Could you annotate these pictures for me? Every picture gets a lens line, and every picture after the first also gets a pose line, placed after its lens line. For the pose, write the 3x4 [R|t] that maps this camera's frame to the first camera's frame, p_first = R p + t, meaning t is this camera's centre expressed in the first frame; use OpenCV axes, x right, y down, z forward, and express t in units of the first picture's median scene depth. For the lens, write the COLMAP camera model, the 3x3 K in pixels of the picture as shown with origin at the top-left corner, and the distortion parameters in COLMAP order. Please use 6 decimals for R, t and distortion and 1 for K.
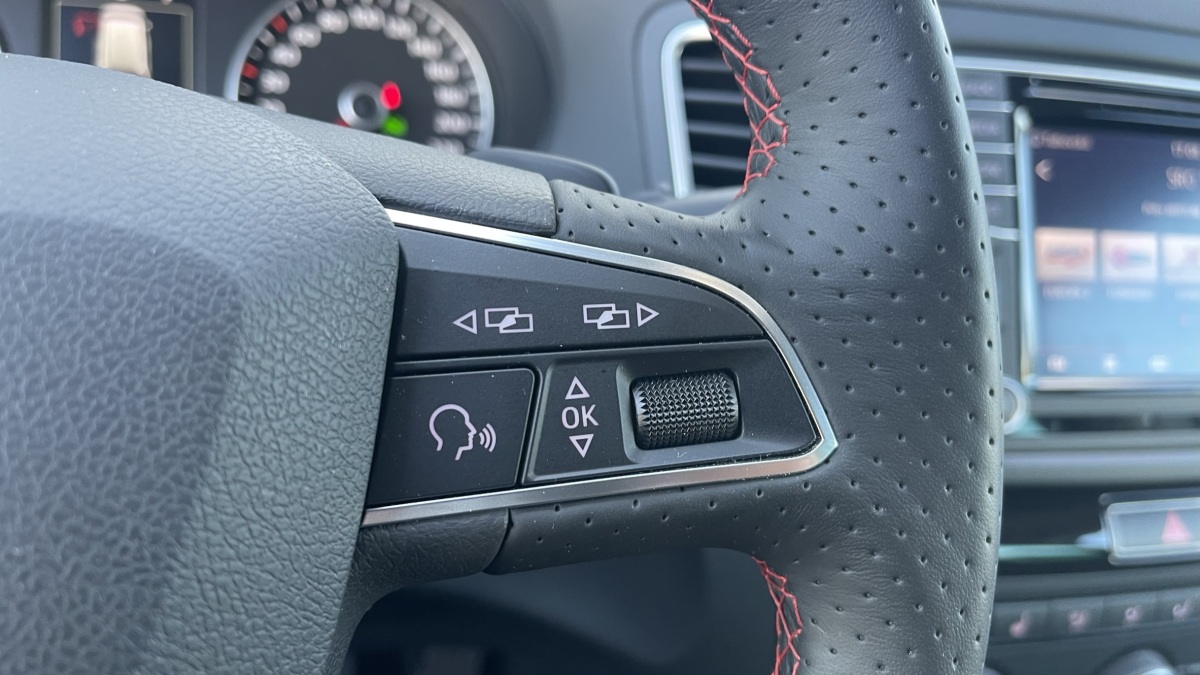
lens RADIAL K [[942.3, 0, 600.0], [0, 942.3, 337.5], [0, 0, 1]] dist [0.052501, -0.131769]
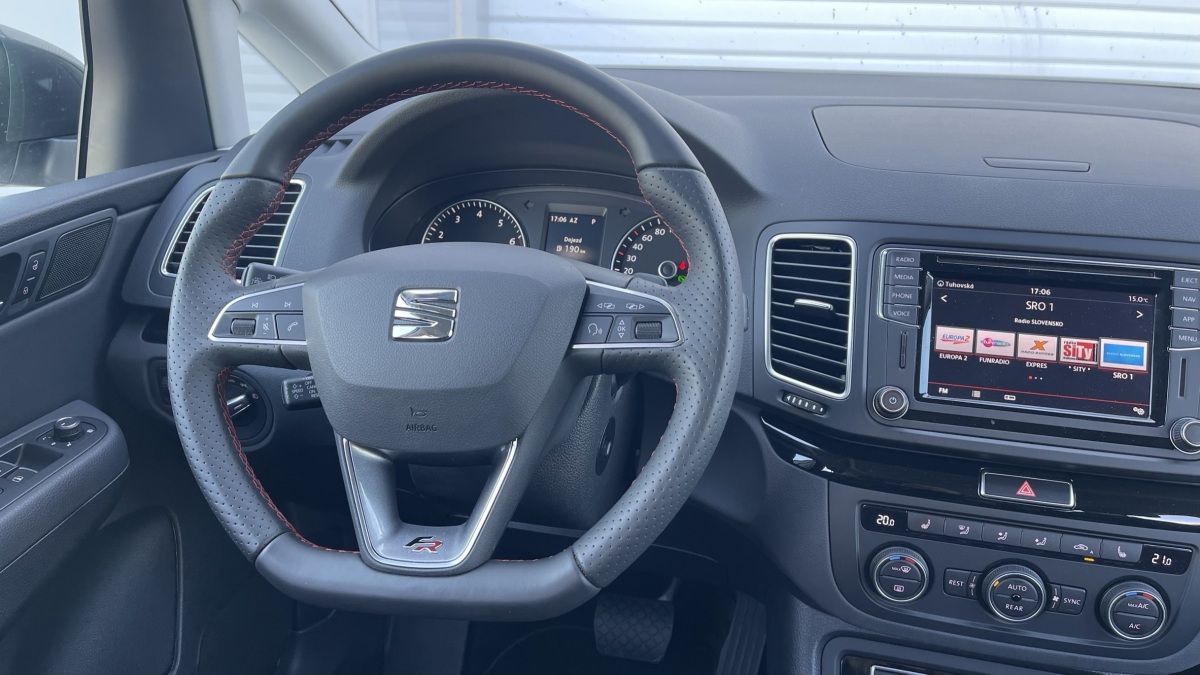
lens RADIAL K [[898.5, 0, 602.5], [0, 898.5, 335.0], [0, 0, 1]] dist [0.071580, -0.107883]
pose [[0.885835, 0.044138, -0.461896, 0.716209], [-0.131224, 0.978657, -0.158147, 0.308357], [0.445057, 0.200704, 0.872721, -1.032588]]
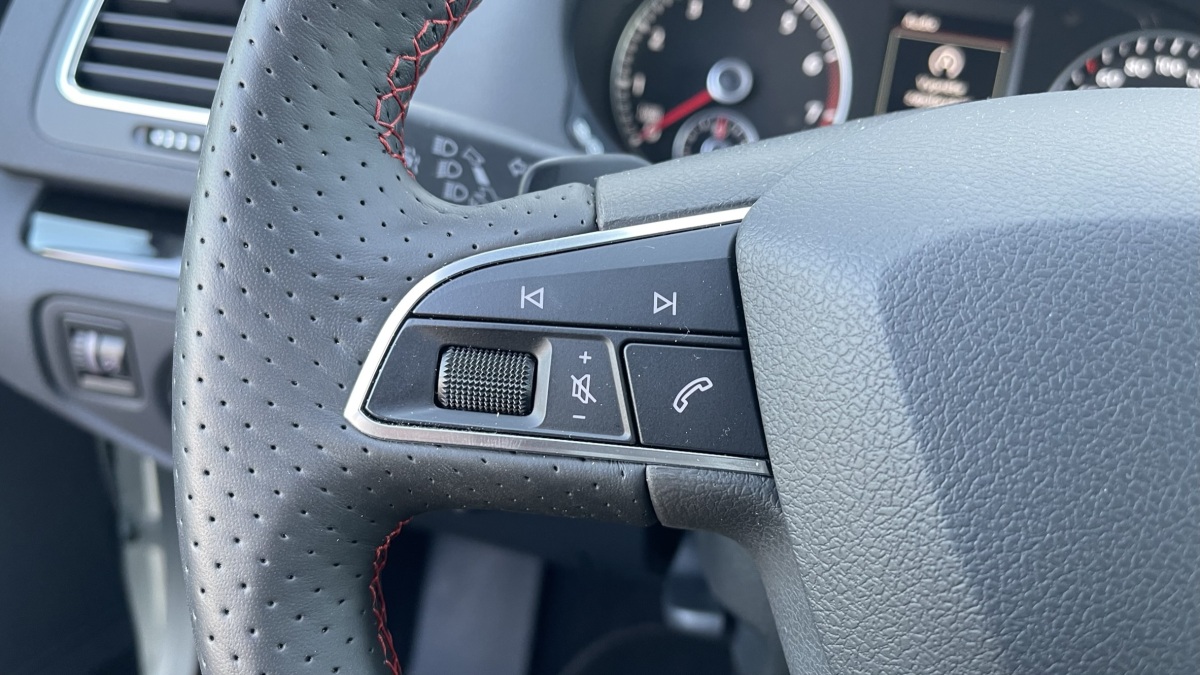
lens RADIAL K [[942.3, 0, 600.0], [0, 942.3, 337.5], [0, 0, 1]] dist [0.052501, -0.131769]
pose [[0.924620, 0.163249, -0.344133, -0.530523], [-0.170061, 0.985377, 0.010520, 0.065710], [0.340819, 0.048797, 0.938862, -0.212000]]
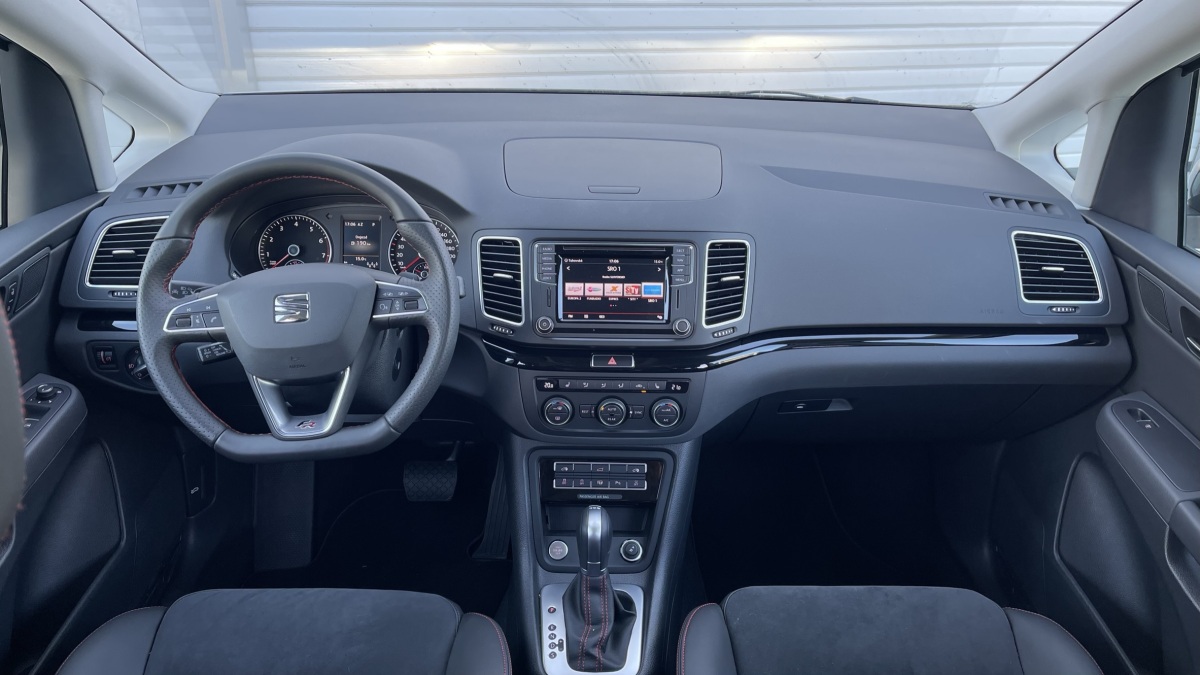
lens RADIAL K [[884.9, 0, 606.0], [0, 884.9, 340.4], [0, 0, 1]] dist [0.049007, -0.101525]
pose [[0.970952, -0.007012, -0.239171, 1.489264], [-0.008354, 0.997968, -0.063171, 0.355283], [0.239127, 0.063334, 0.968920, -2.511844]]
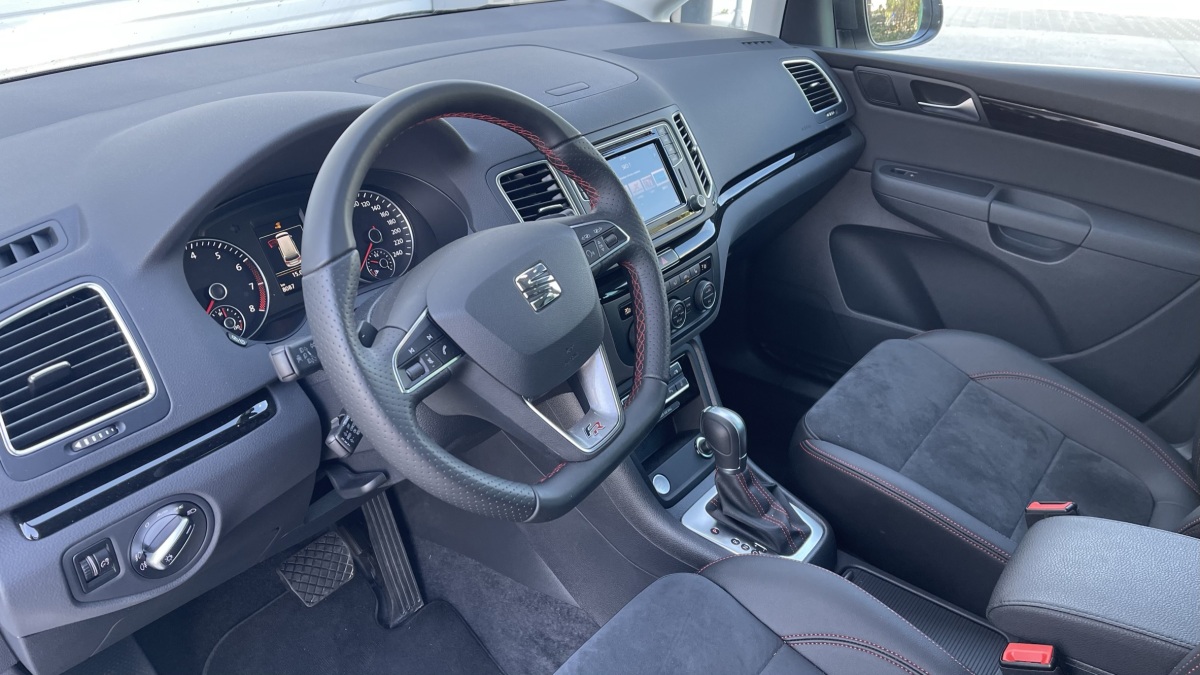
lens RADIAL K [[900.9, 0, 595.3], [0, 900.9, 337.6], [0, 0, 1]] dist [0.049414, -0.112291]
pose [[0.760568, -0.410980, 0.502625, -1.430485], [0.408999, 0.904517, 0.120701, -0.048136], [-0.504238, 0.113771, 0.856037, -1.765475]]
